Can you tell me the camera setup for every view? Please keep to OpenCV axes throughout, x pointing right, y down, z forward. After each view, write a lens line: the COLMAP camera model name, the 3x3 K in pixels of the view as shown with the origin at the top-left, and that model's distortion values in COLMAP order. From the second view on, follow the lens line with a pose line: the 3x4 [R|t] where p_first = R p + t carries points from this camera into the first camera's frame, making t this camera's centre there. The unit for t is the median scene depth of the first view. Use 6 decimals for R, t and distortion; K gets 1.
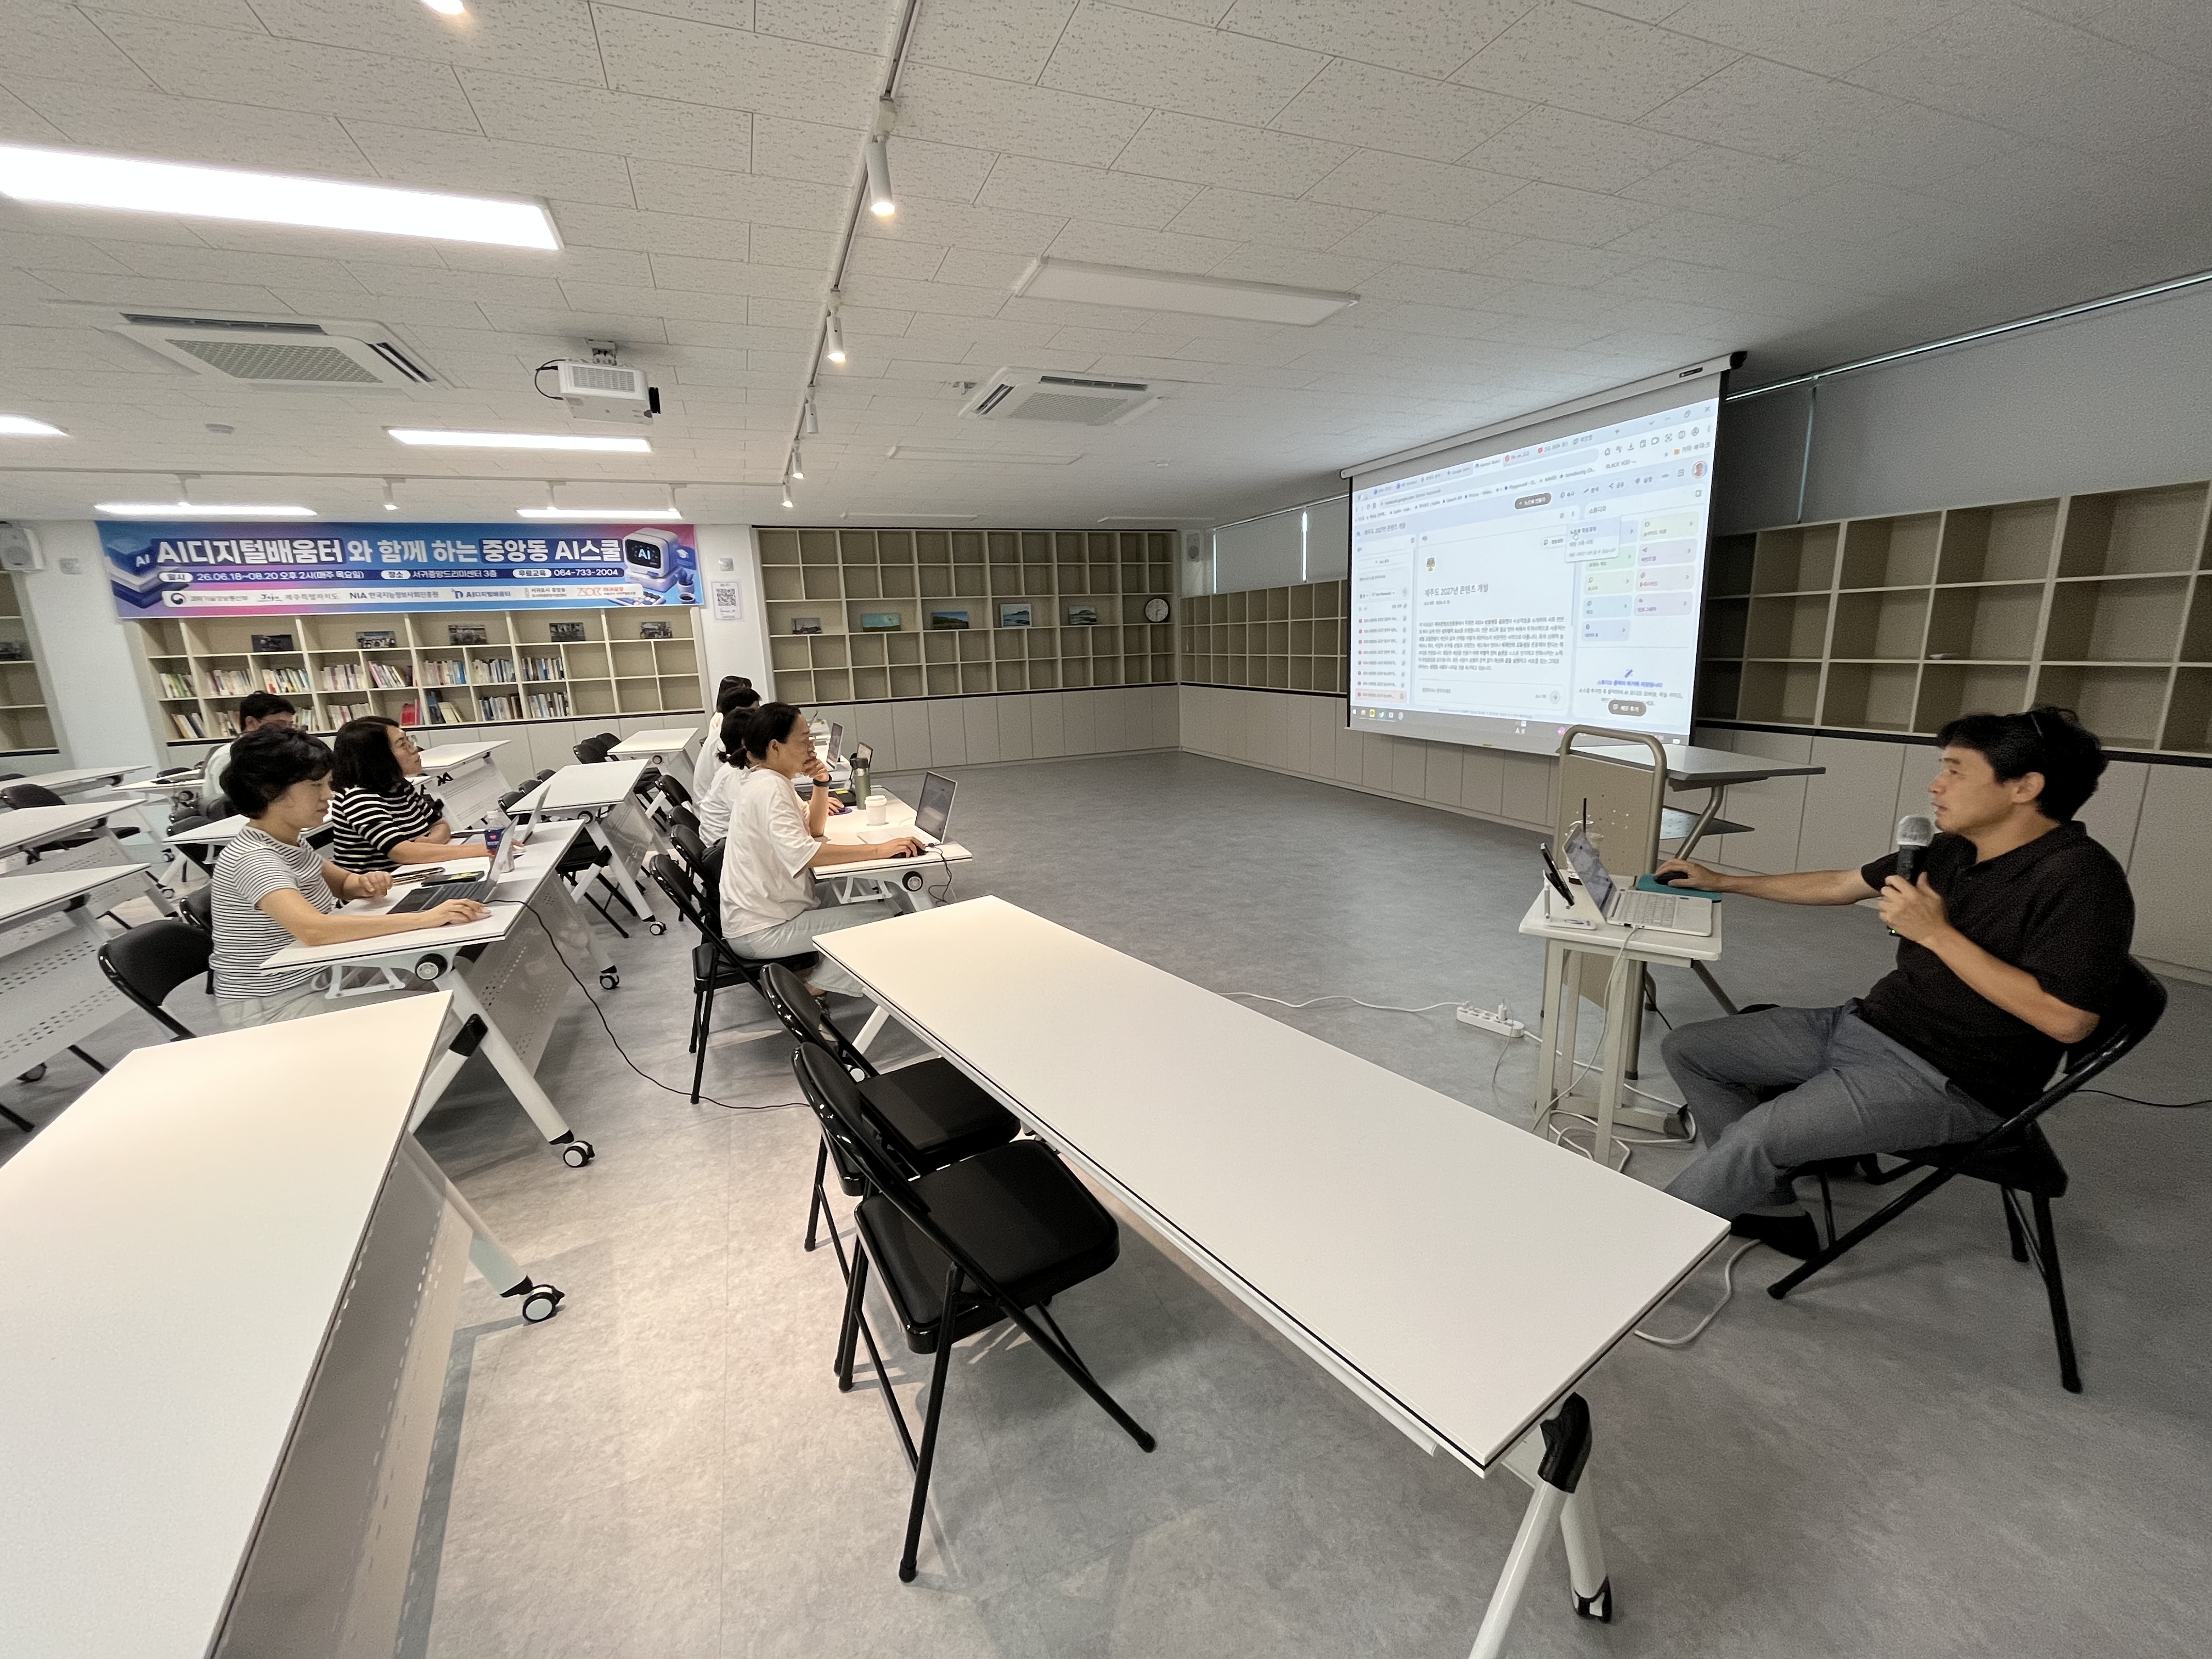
lens RADIAL K [[894.2, 0, 1100.3], [0, 894.2, 826.5], [0, 0, 1]] dist [-0.001493, -0.000941]
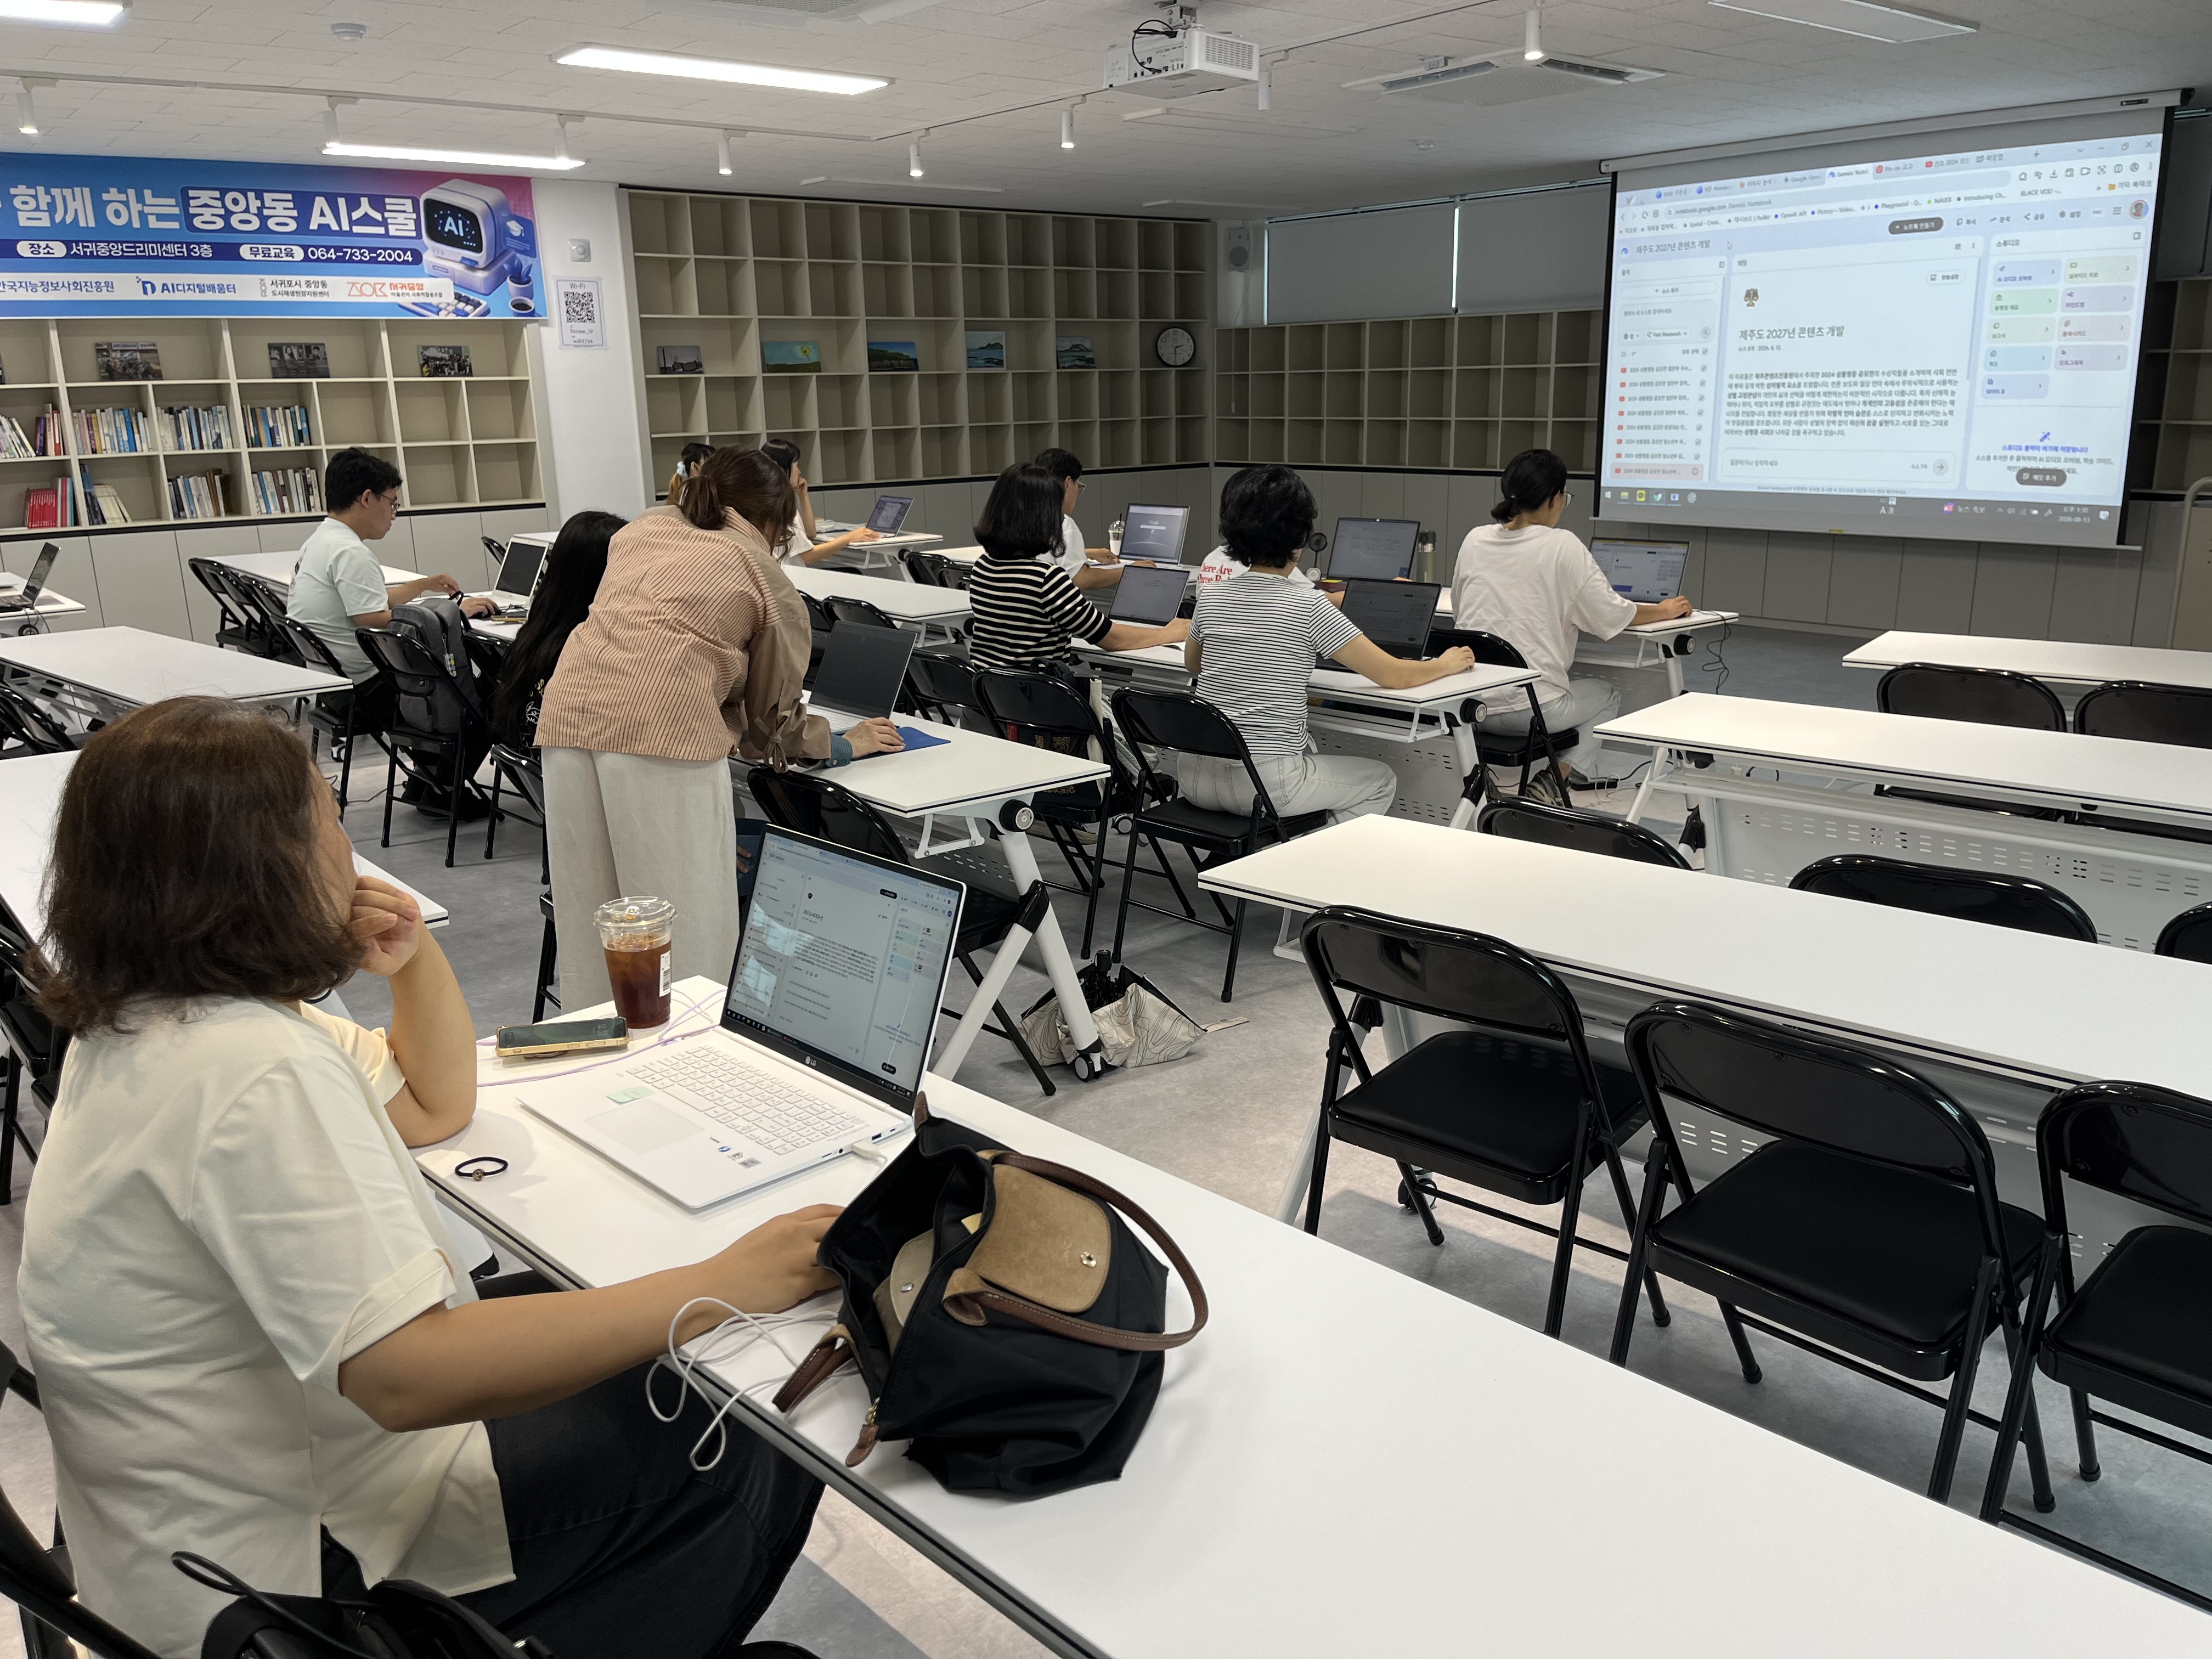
lens RADIAL K [[1673.6, 0, 1120.2], [0, 1673.6, 824.0], [0, 0, 1]] dist [0.065136, -0.085943]
pose [[0.951294, -0.061683, 0.302051, -0.510424], [0.048849, 0.997561, 0.049868, 0.050559], [-0.304390, -0.032685, 0.951987, -0.199426]]
